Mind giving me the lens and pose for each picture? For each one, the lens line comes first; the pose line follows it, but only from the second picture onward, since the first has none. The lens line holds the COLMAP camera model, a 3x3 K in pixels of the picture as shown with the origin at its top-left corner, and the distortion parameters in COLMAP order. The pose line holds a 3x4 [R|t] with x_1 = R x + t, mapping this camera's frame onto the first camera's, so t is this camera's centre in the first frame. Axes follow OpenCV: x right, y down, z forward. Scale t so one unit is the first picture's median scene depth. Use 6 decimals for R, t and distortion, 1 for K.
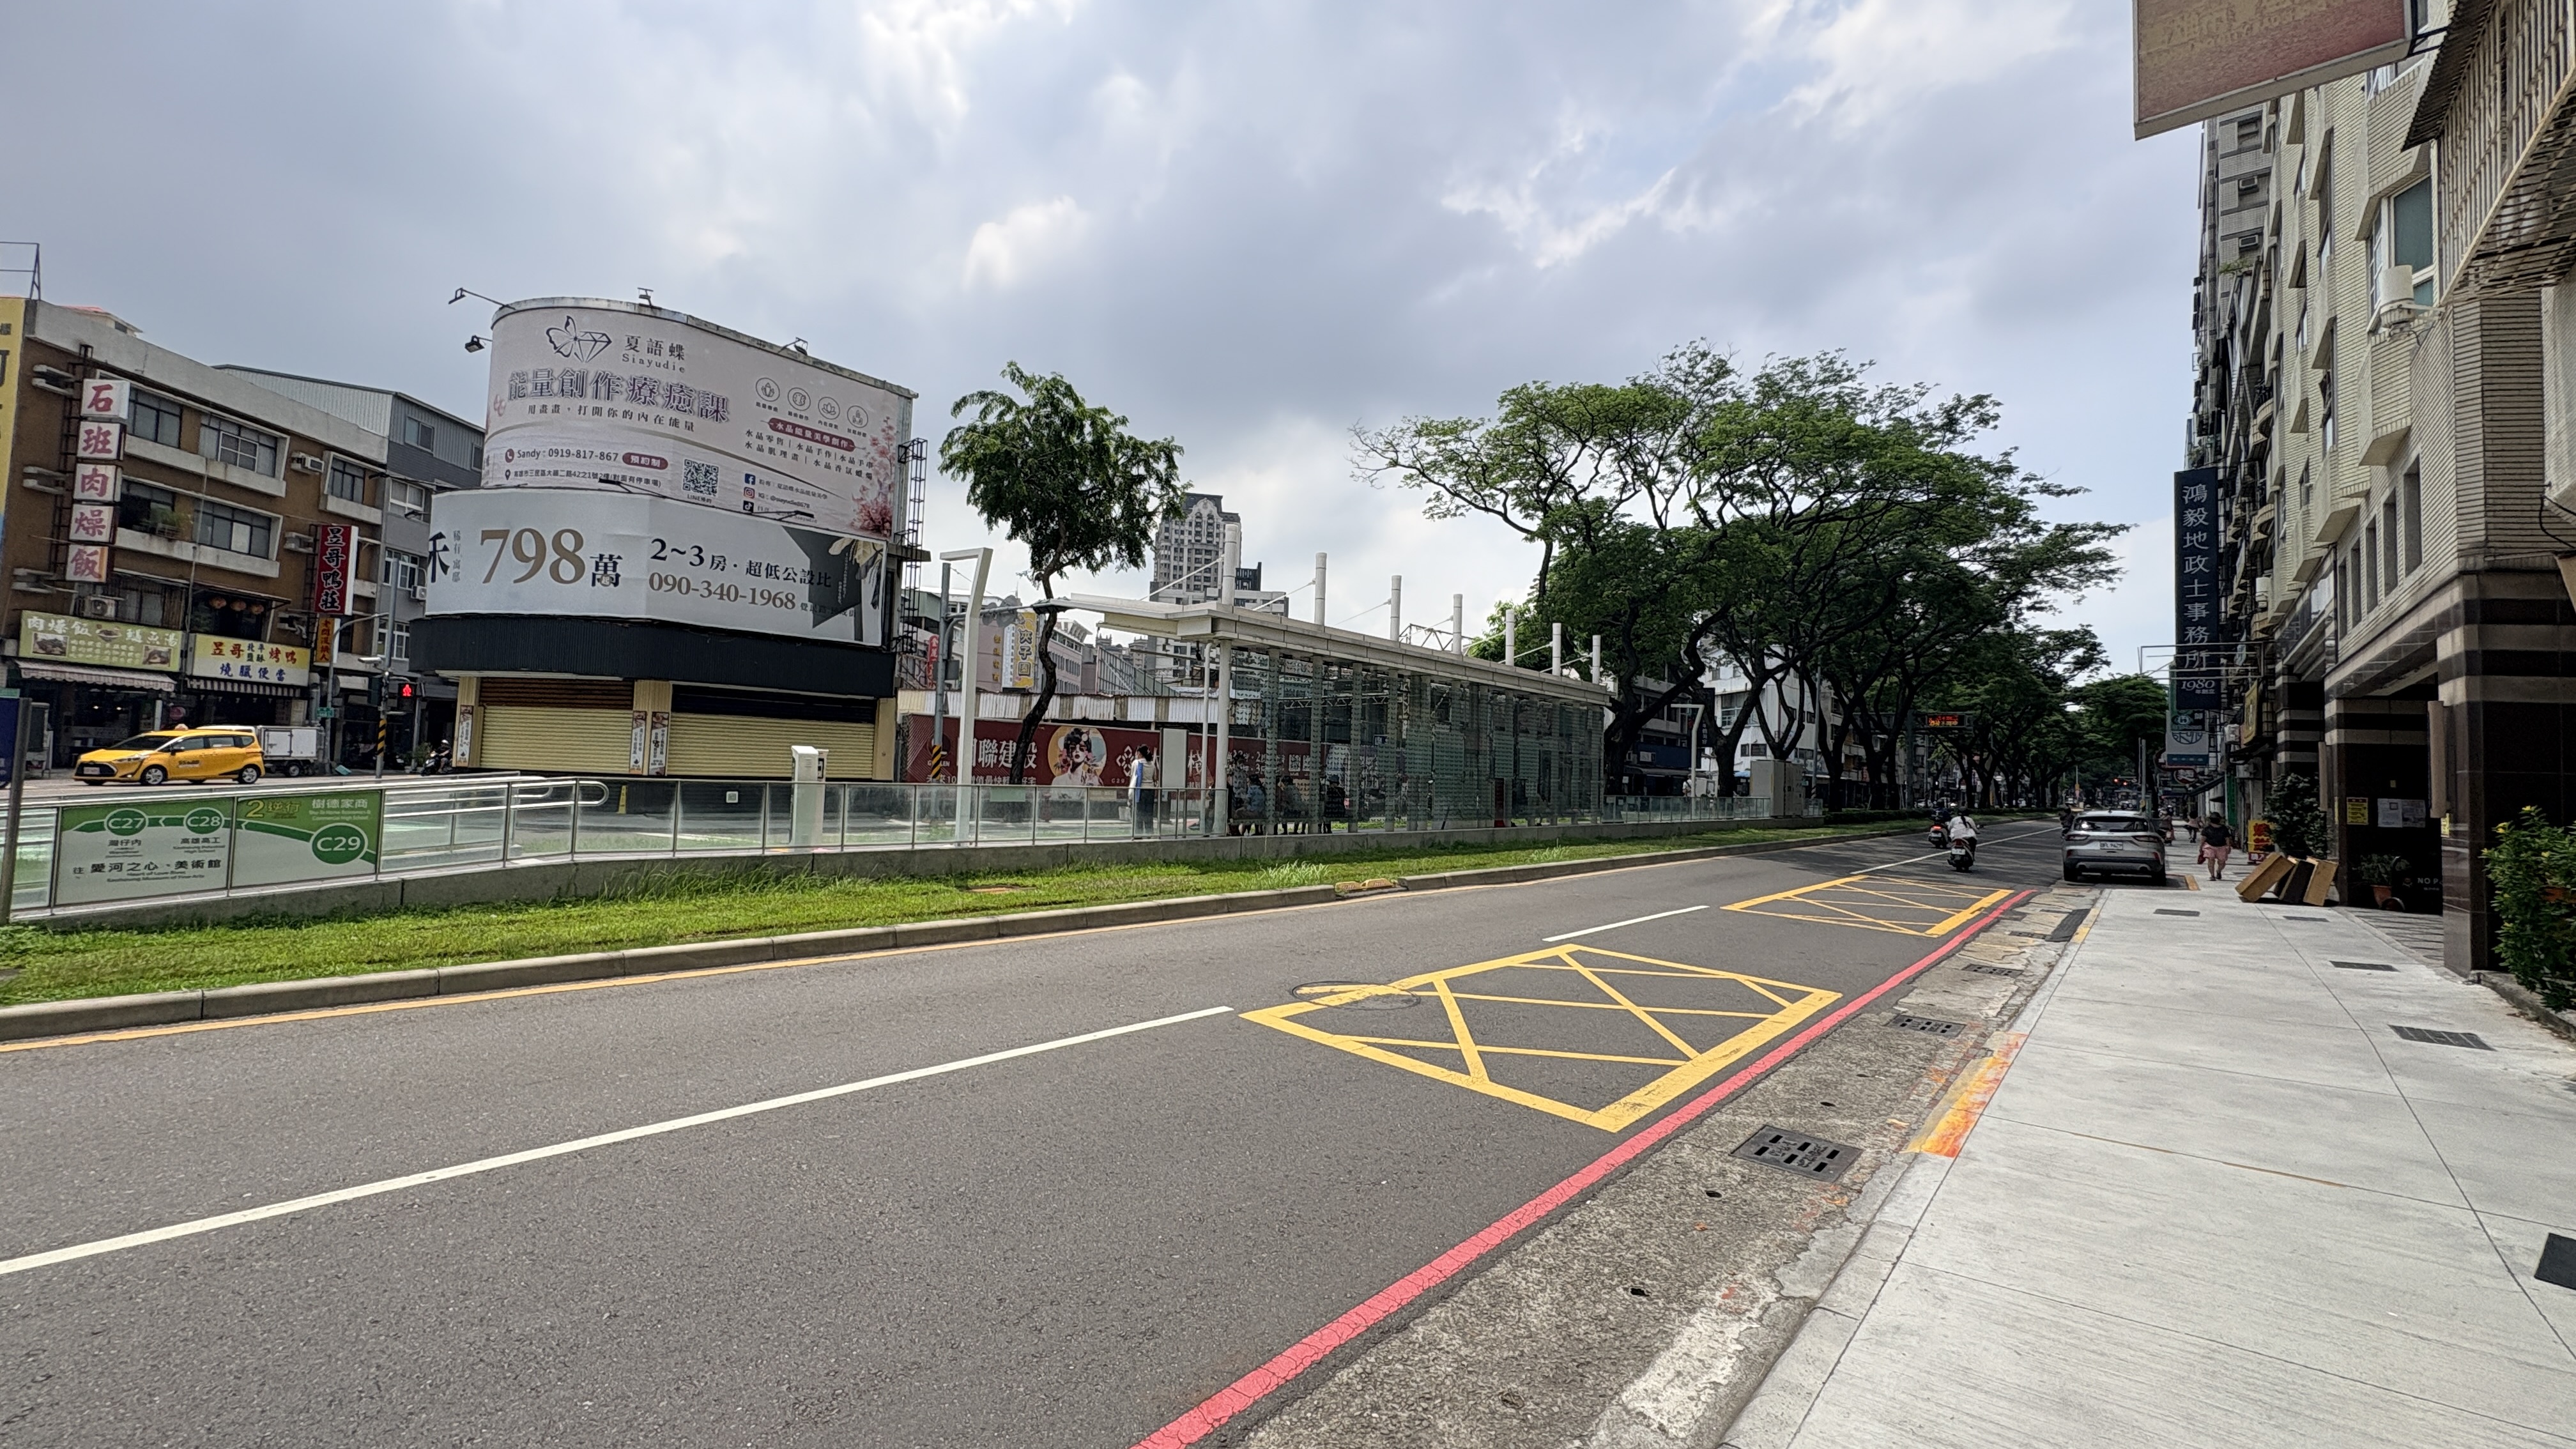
lens RADIAL K [[1030.3, 0, 1290.3], [0, 1030.3, 729.8], [0, 0, 1]] dist [0.000296, -0.000247]
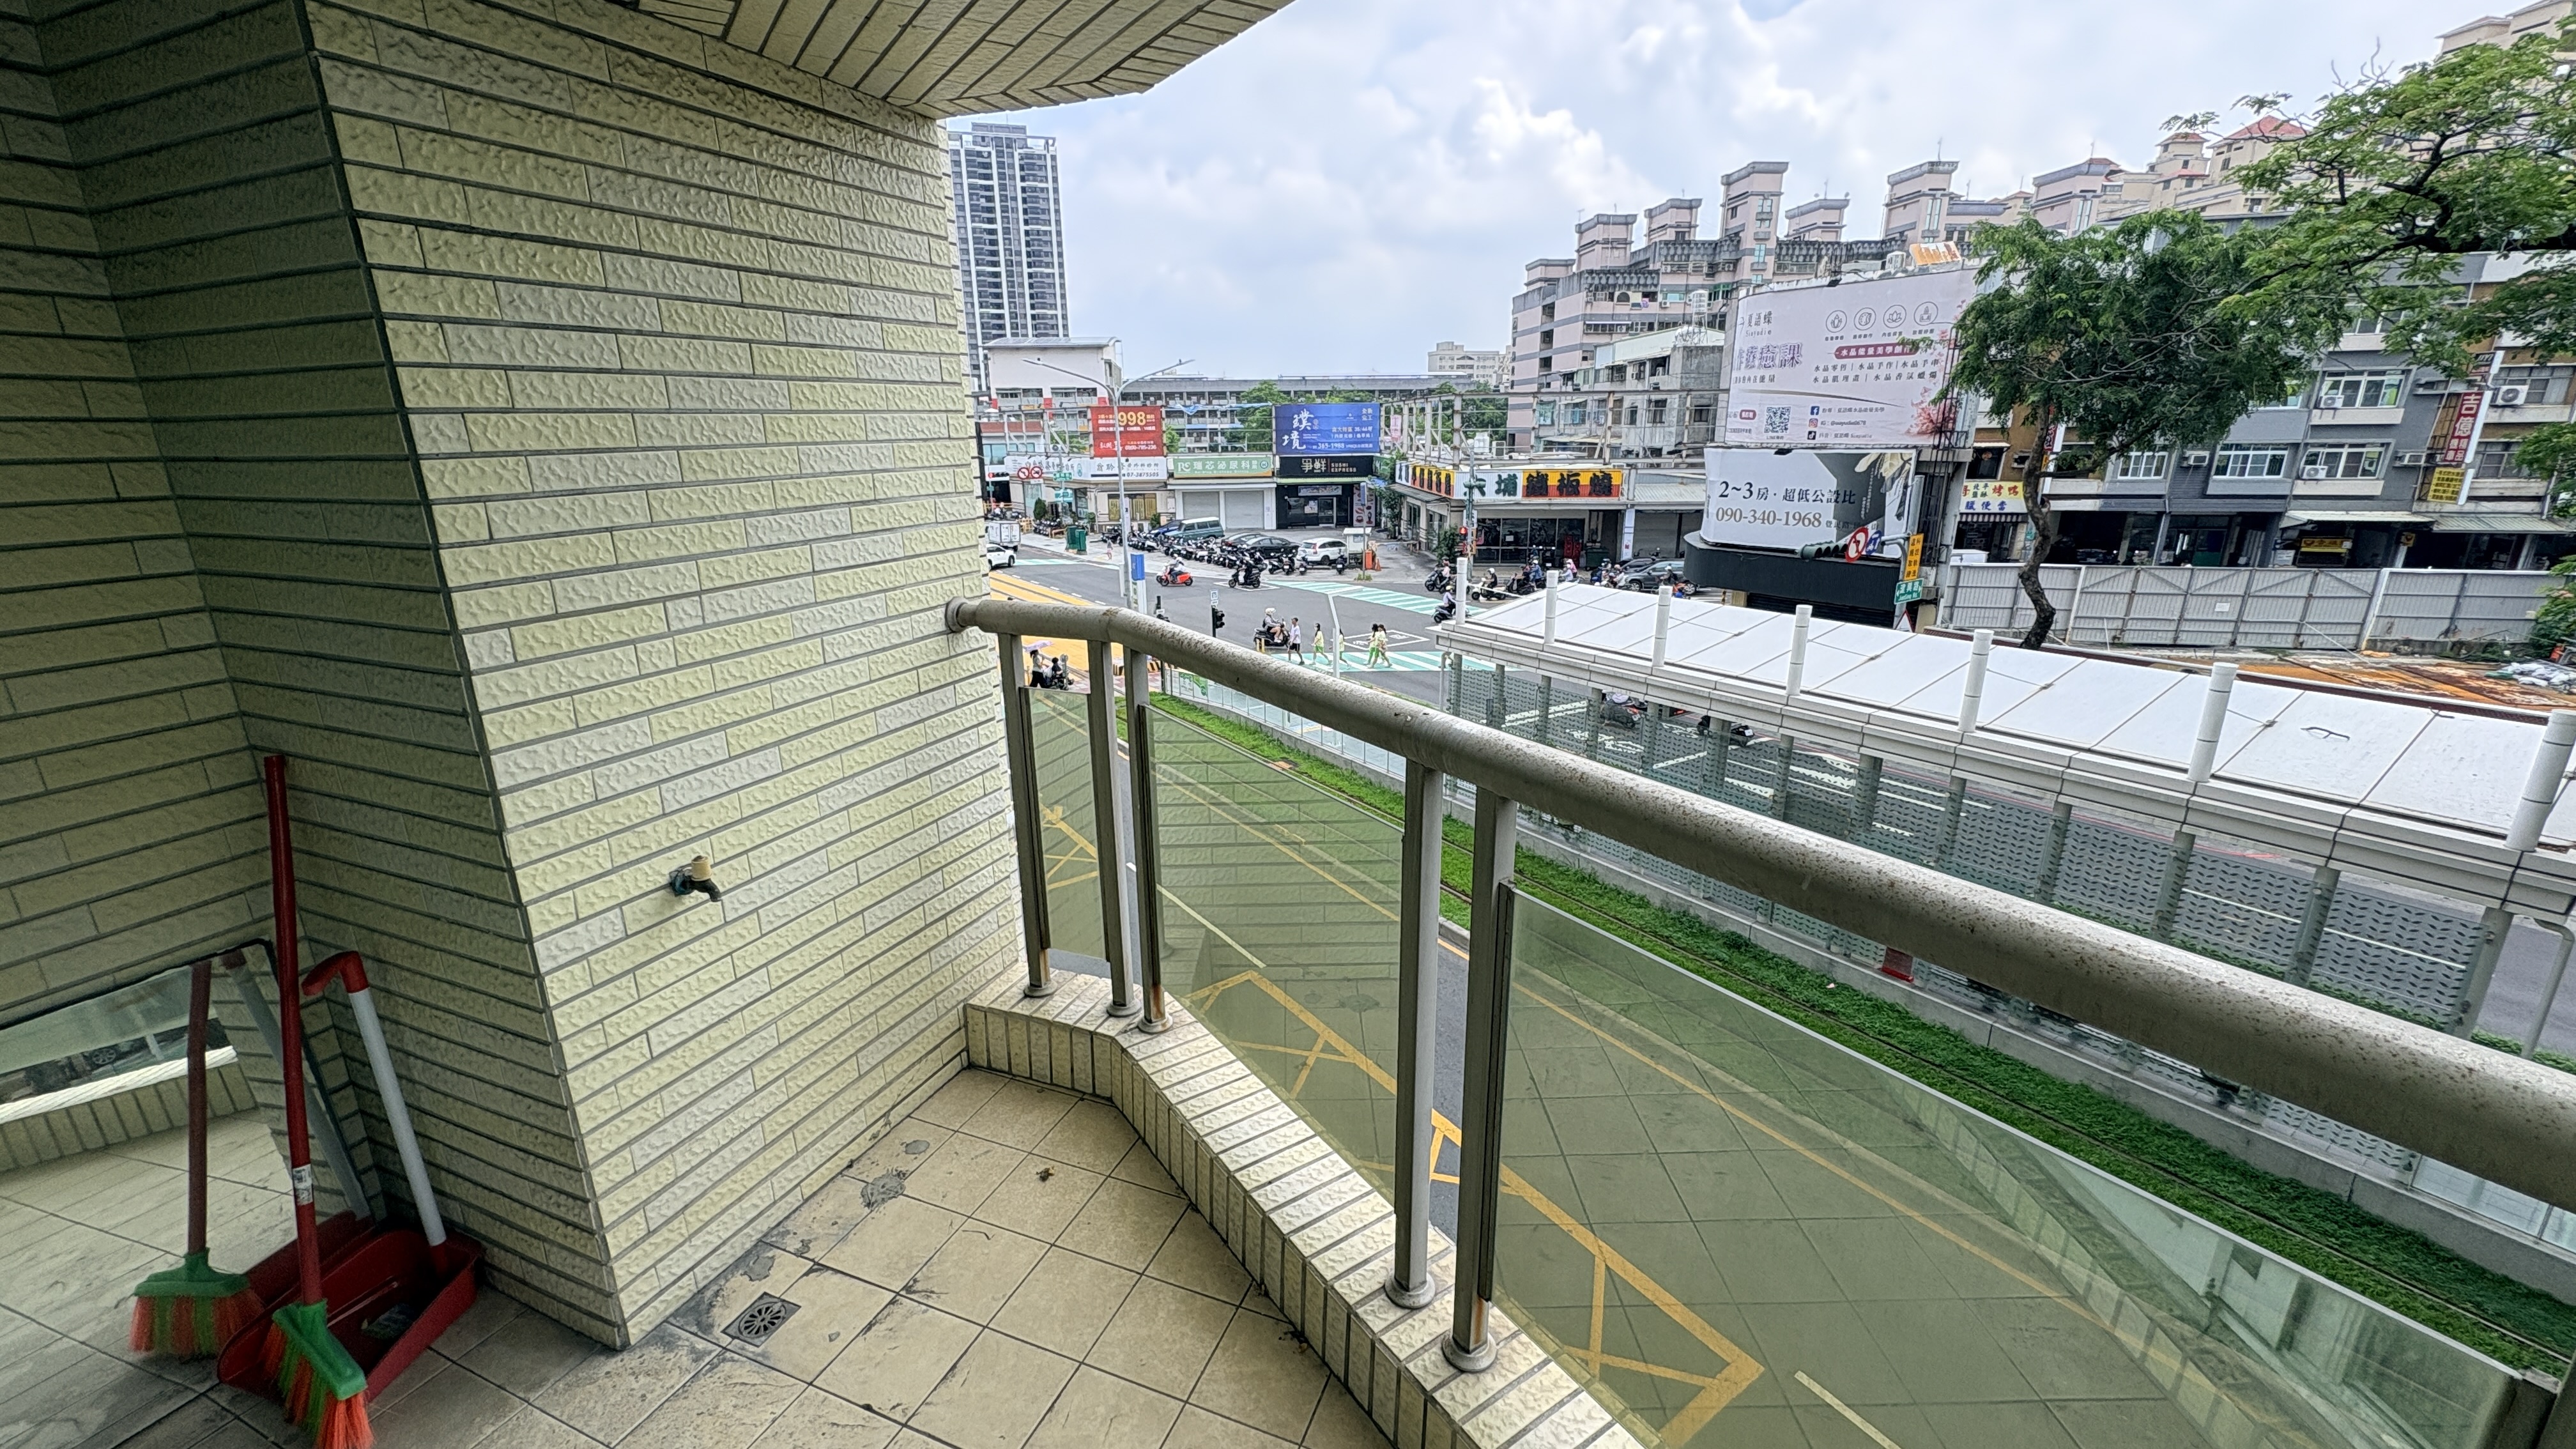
lens RADIAL K [[1030.3, 0, 1290.3], [0, 1030.3, 729.8], [0, 0, 1]] dist [0.000296, -0.000247]
pose [[-0.270465, 0.245607, -0.930874, 0.780710], [0.047624, 0.969140, 0.241867, -0.201247], [0.961551, 0.021085, -0.273815, 0.749289]]
